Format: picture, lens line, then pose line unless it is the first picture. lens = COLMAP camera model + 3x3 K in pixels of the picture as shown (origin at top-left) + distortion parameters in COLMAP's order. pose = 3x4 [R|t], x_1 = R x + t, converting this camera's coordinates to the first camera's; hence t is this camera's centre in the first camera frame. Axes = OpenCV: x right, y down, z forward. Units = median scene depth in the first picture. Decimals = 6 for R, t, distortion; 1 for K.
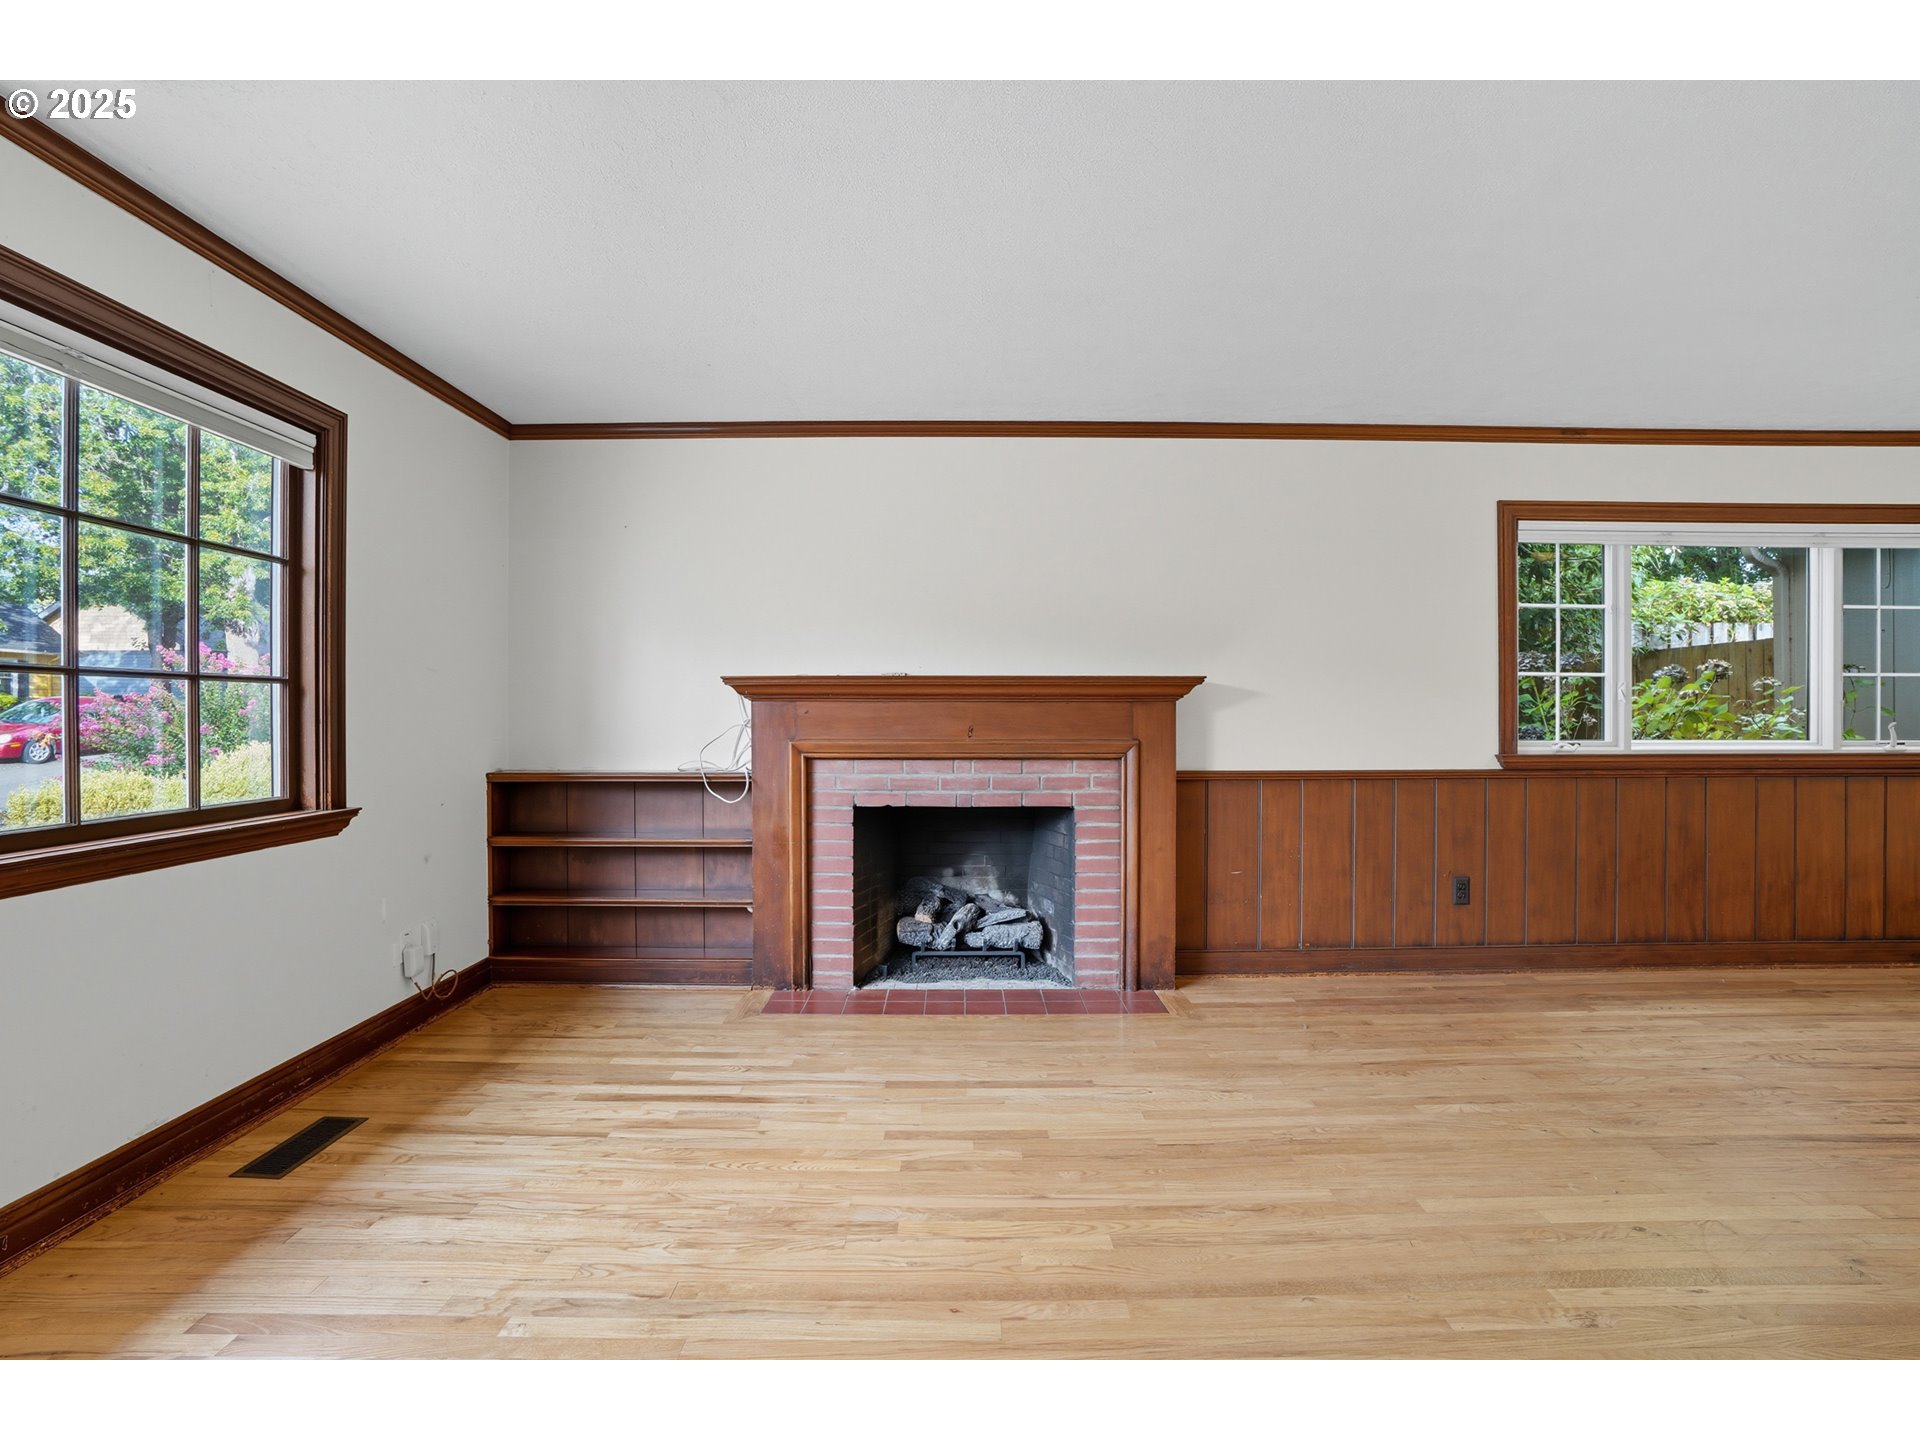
lens RADIAL K [[916.3, 0, 954.0], [0, 916.3, 715.8], [0, 0, 1]] dist [-0.070534, 0.030908]
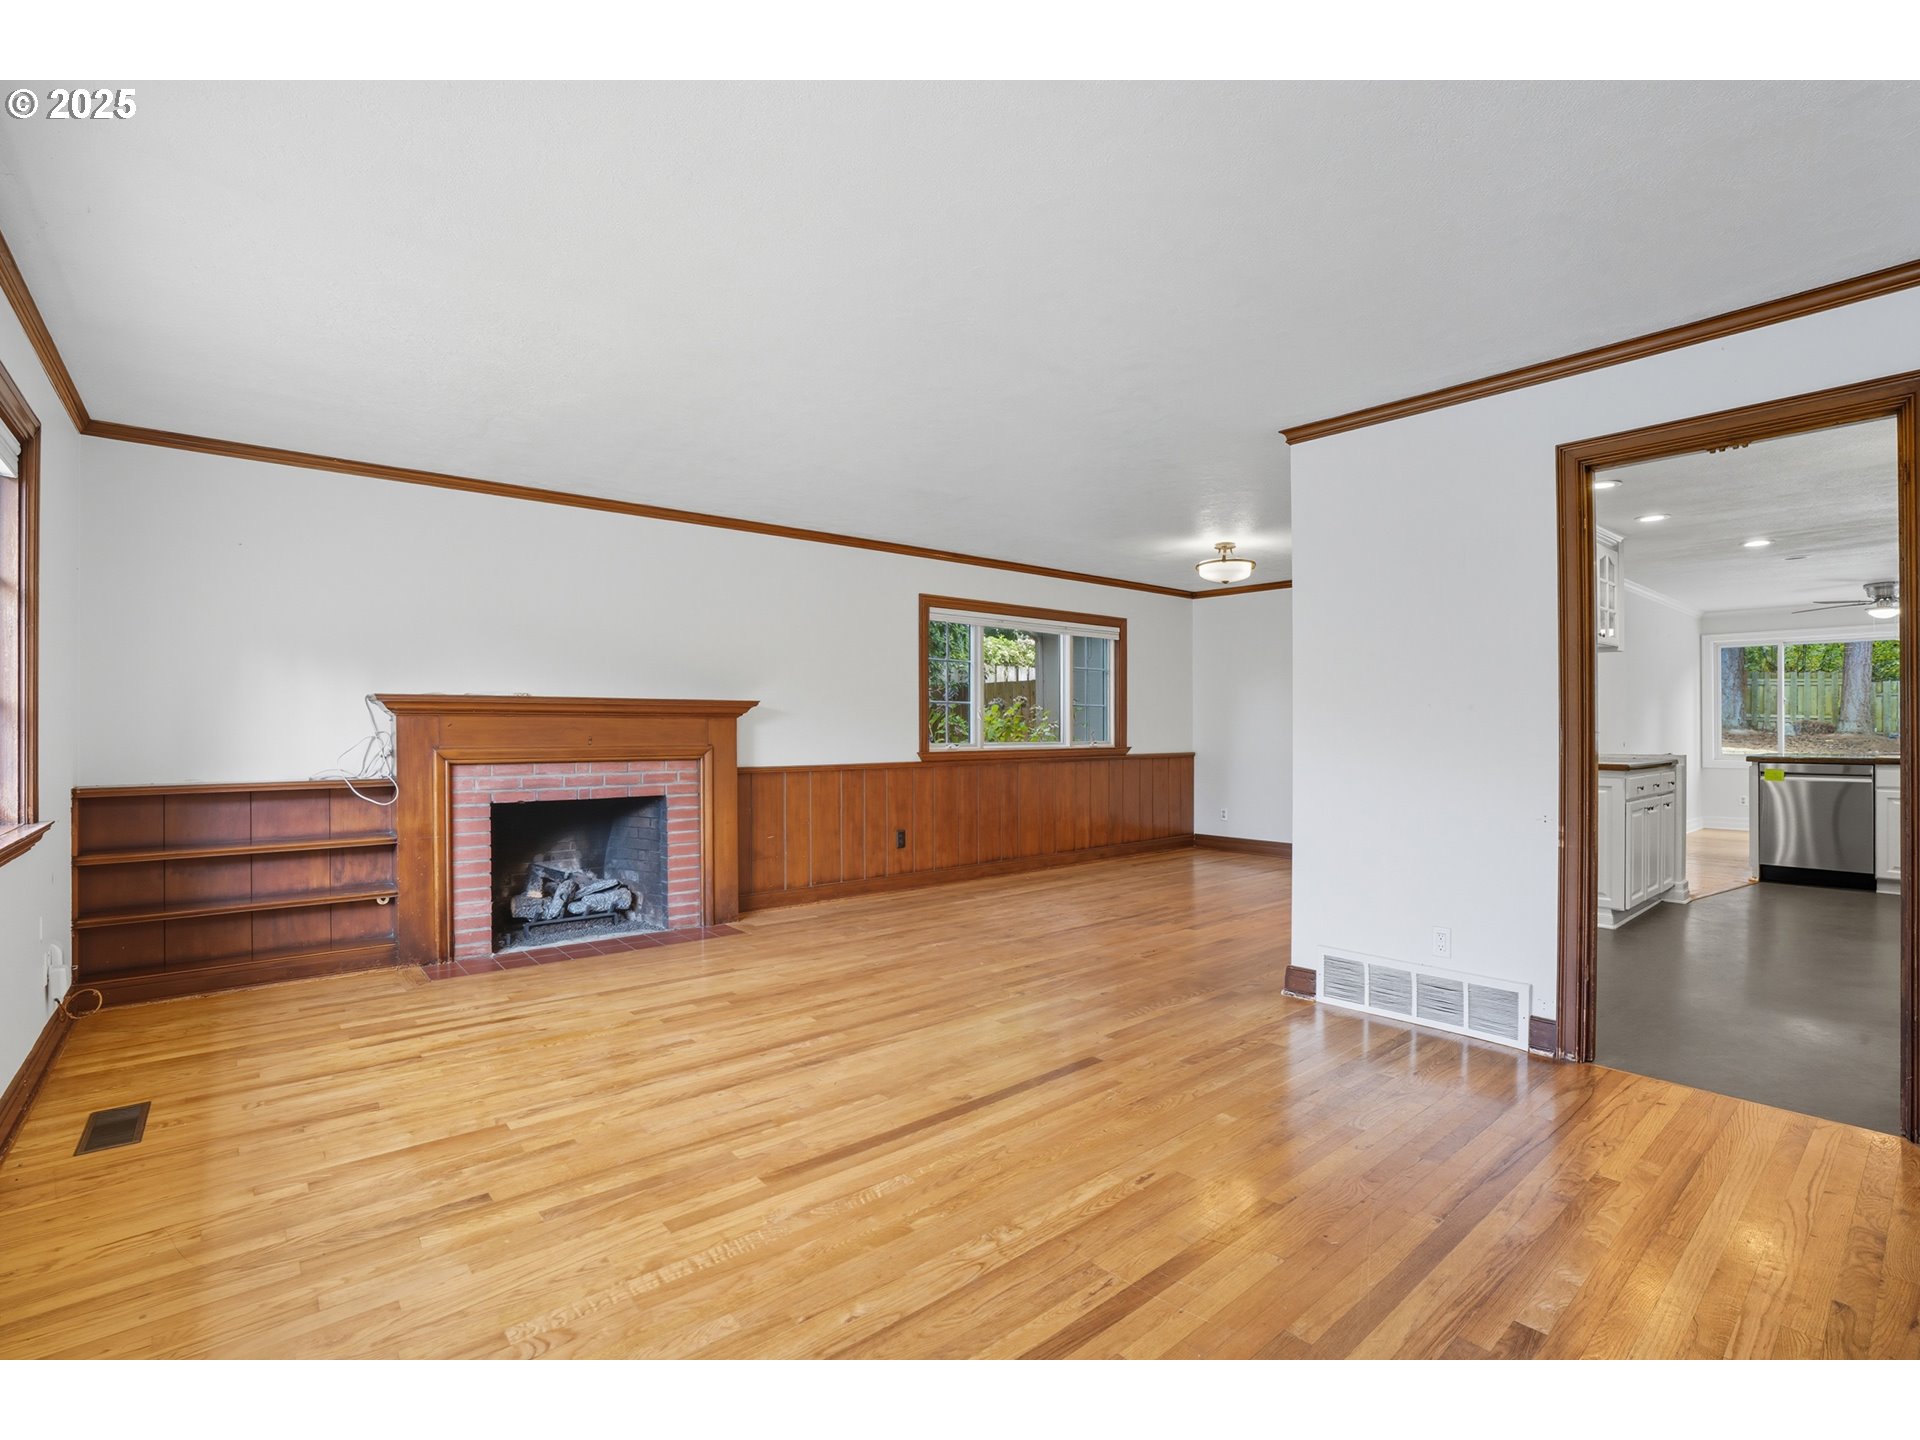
lens RADIAL K [[860.9, 0, 960.0], [0, 860.9, 720.0], [0, 0, 1]] dist [-0.019622, 0.000173]
pose [[0.774381, 0.005960, 0.632692, -0.327799], [0.000306, 0.999952, -0.009795, 0.000535], [-0.632720, 0.007778, 0.774342, -0.251743]]
